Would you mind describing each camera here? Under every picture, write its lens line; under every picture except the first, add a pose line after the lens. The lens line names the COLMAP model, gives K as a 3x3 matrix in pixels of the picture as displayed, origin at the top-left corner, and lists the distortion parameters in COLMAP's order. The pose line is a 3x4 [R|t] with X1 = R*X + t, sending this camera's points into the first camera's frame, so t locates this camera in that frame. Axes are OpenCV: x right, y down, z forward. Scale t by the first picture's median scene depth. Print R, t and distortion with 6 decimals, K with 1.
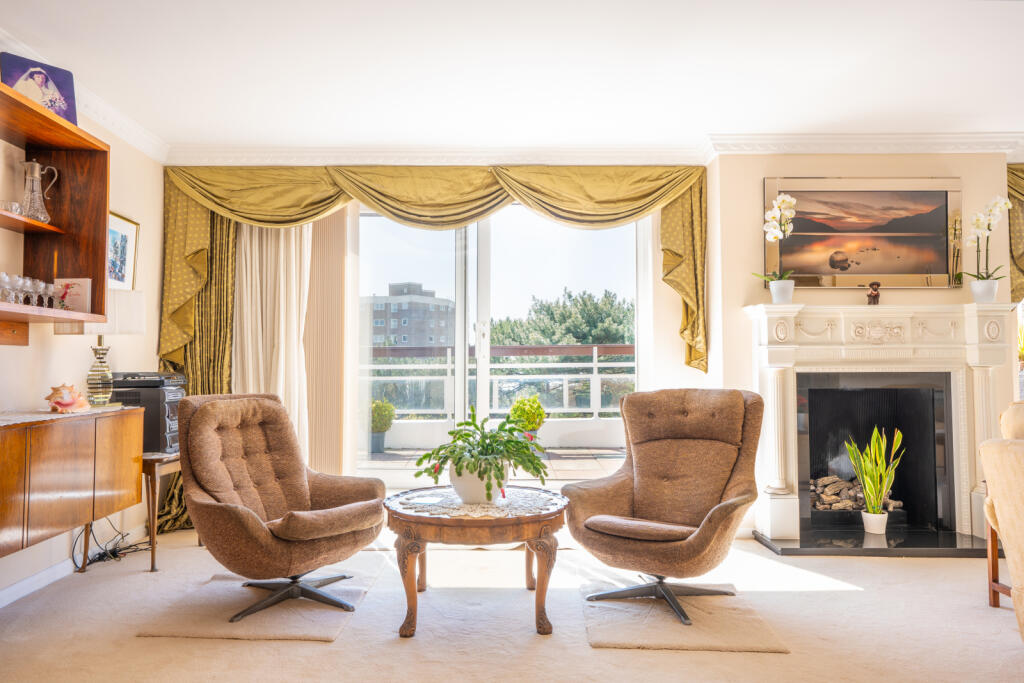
lens RADIAL K [[667.7, 0, 513.3], [0, 667.7, 343.2], [0, 0, 1]] dist [0.000836, 0.001532]
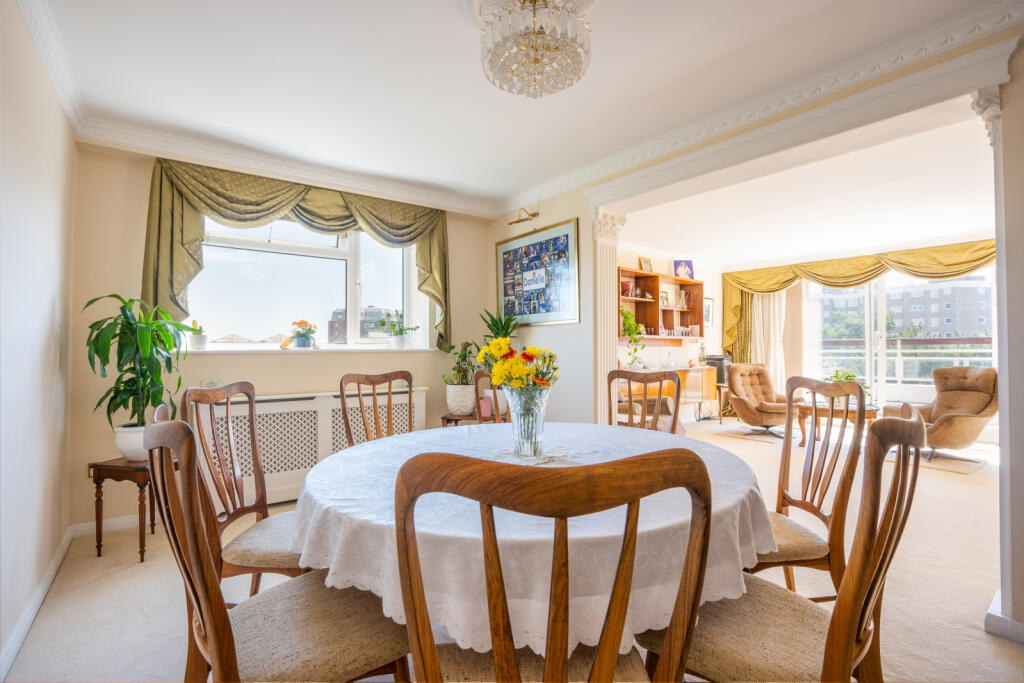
lens RADIAL K [[480.4, 0, 513.1], [0, 480.4, 343.1], [0, 0, 1]] dist [-0.001474, 0.000983]
pose [[0.606991, -0.008457, -0.794663, 0.550959], [0.031517, 0.999413, 0.013438, -0.062427], [0.794083, -0.033202, 0.606902, -0.933760]]
